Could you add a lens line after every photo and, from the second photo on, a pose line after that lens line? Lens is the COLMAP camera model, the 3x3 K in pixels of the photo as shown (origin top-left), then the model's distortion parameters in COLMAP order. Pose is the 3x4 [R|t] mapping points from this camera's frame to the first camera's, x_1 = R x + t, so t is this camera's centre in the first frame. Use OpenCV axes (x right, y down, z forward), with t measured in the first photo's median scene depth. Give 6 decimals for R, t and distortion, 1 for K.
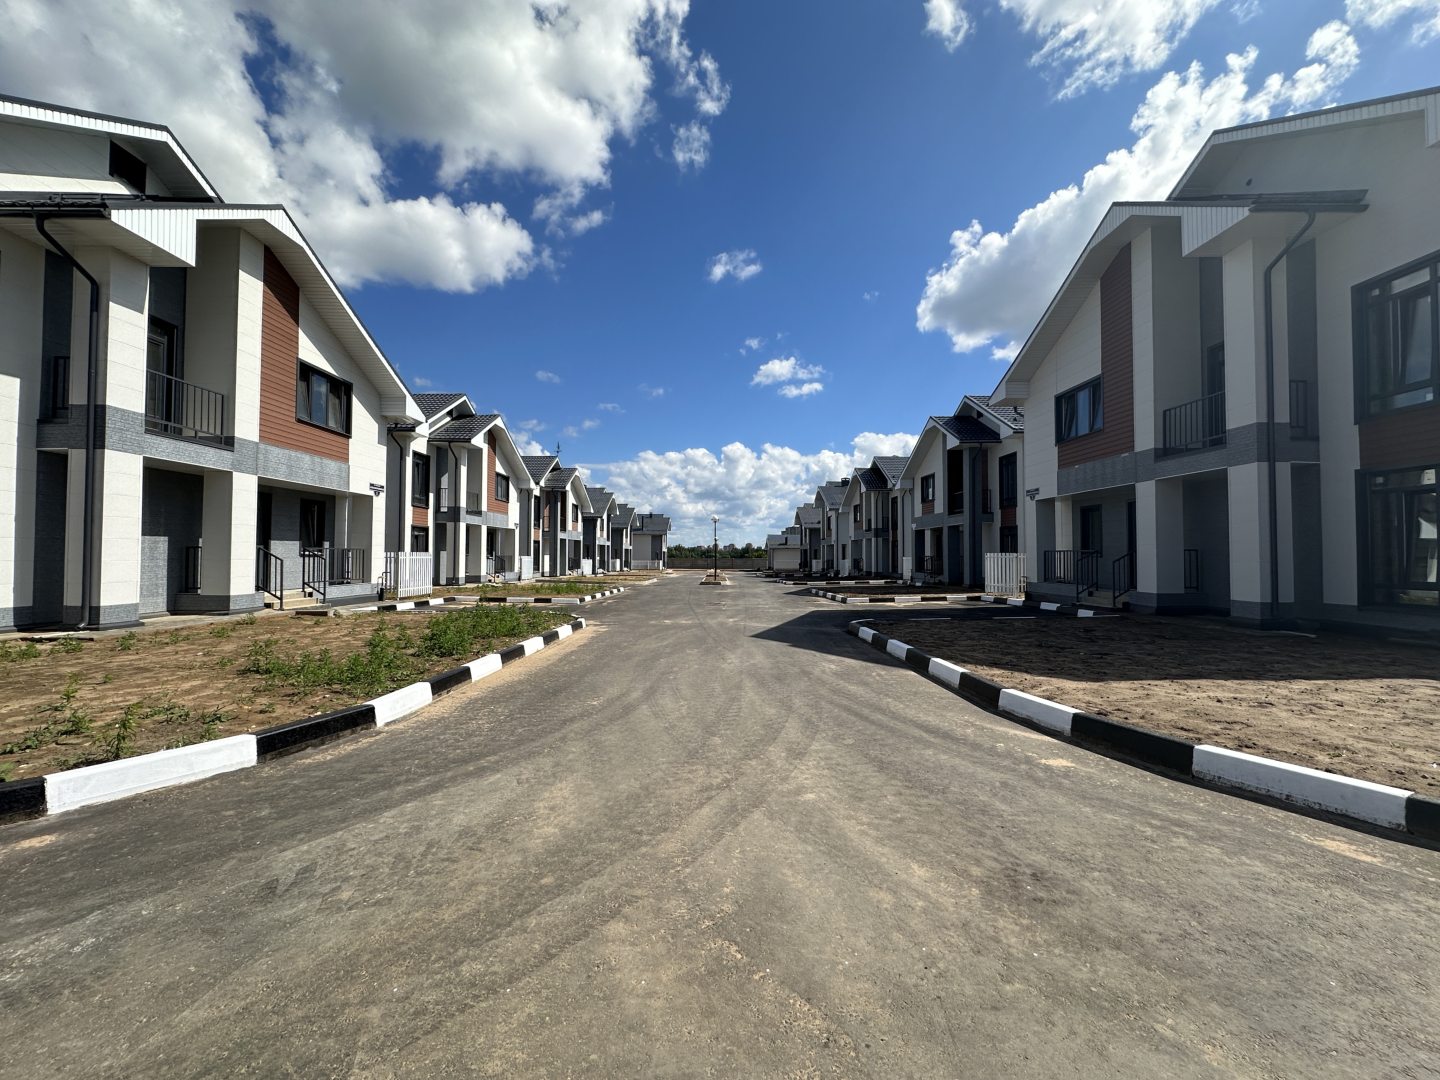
lens RADIAL K [[579.9, 0, 721.9], [0, 579.9, 538.6], [0, 0, 1]] dist [-0.000731, -0.001110]
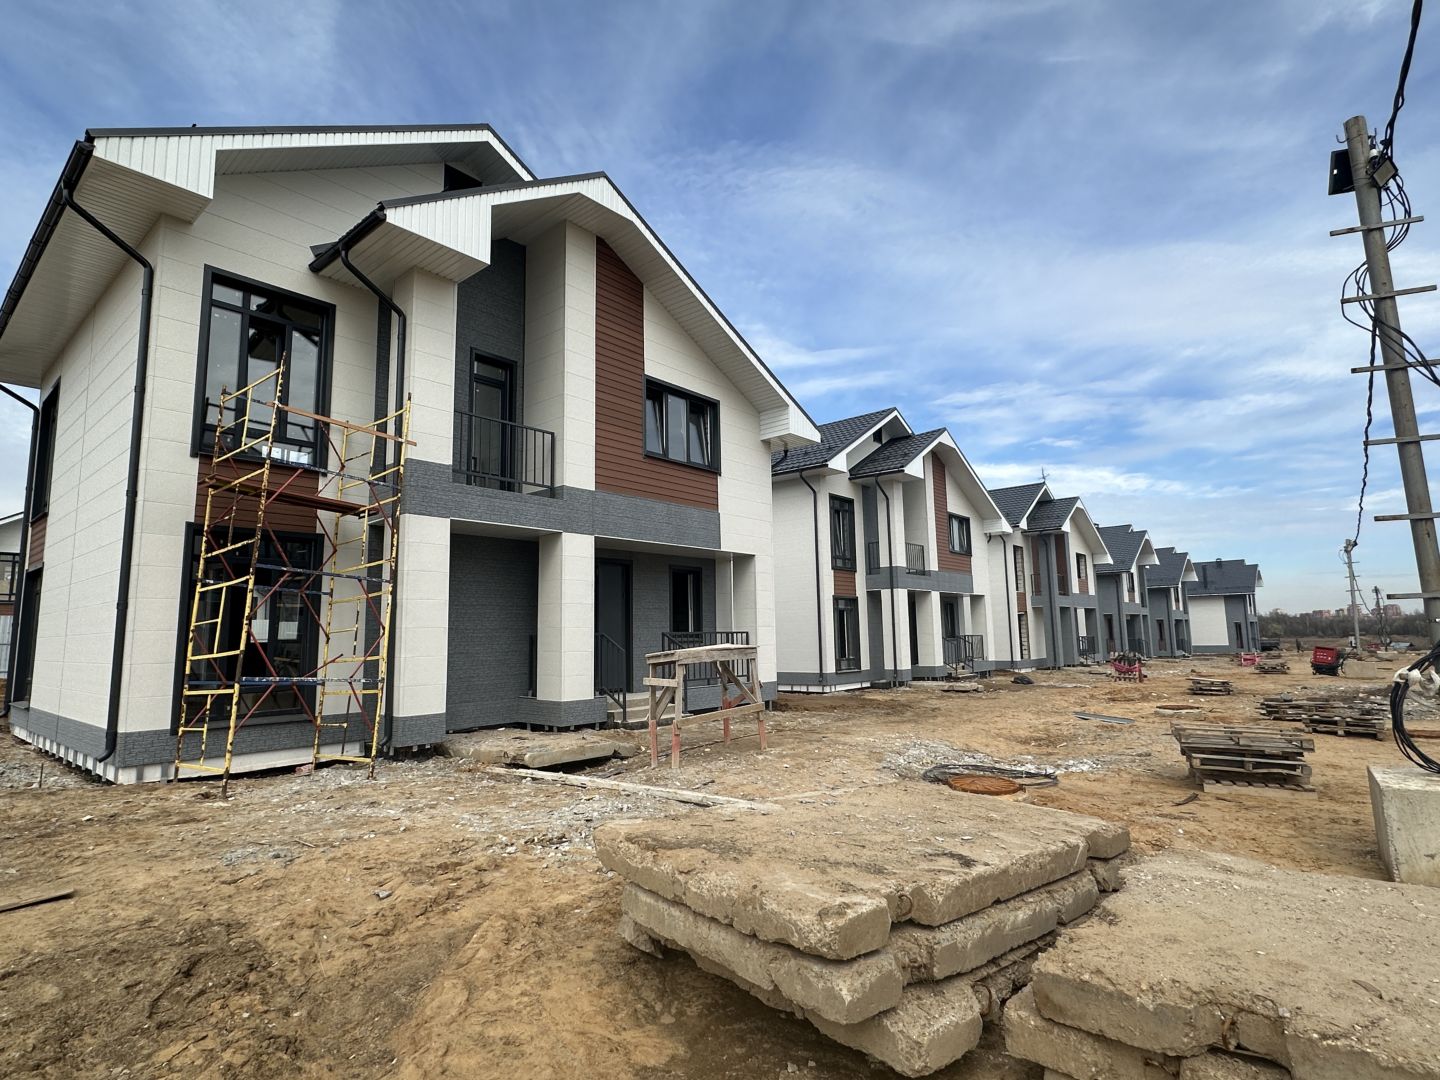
lens RADIAL K [[744.0, 0, 706.7], [0, 744.0, 536.0], [0, 0, 1]] dist [0.004269, 0.001778]
pose [[0.749418, -0.100223, -0.654468, -0.060592], [0.035433, 0.993131, -0.111511, 0.001601], [0.661148, 0.060378, 0.747822, 0.308927]]
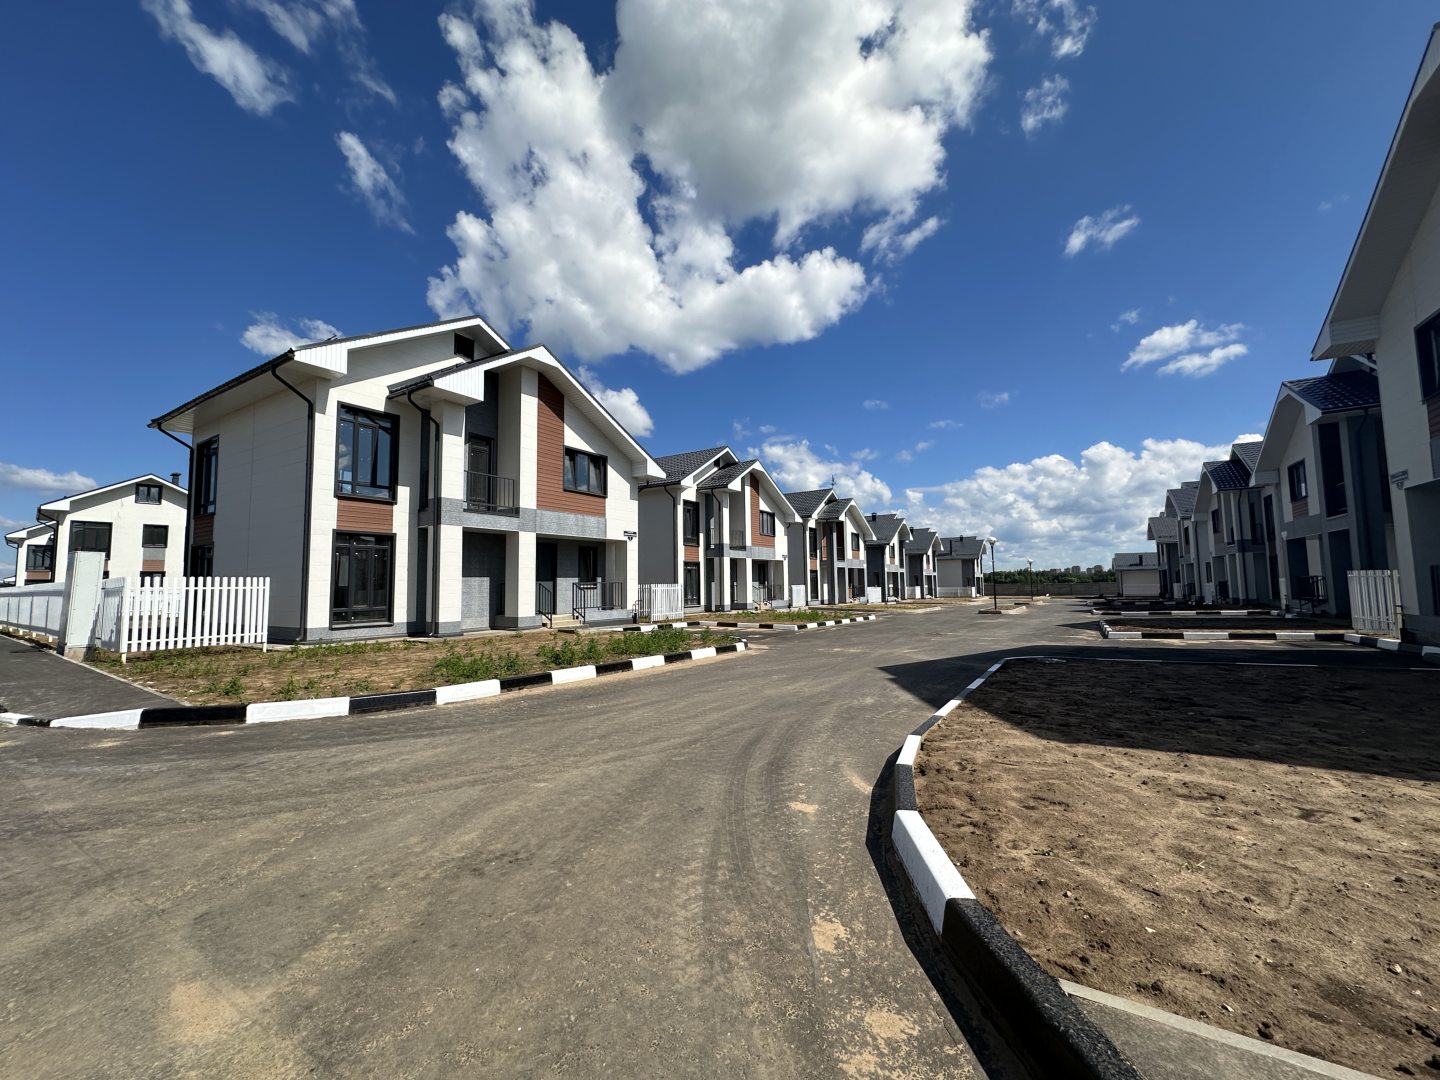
lens RADIAL K [[579.9, 0, 714.5], [0, 579.9, 535.8], [0, 0, 1]] dist [-0.000731, -0.001110]
pose [[0.840064, -0.061480, -0.538992, 0.266008], [0.033449, 0.997537, -0.061652, 0.001049], [0.541455, 0.033763, 0.840052, 0.033650]]
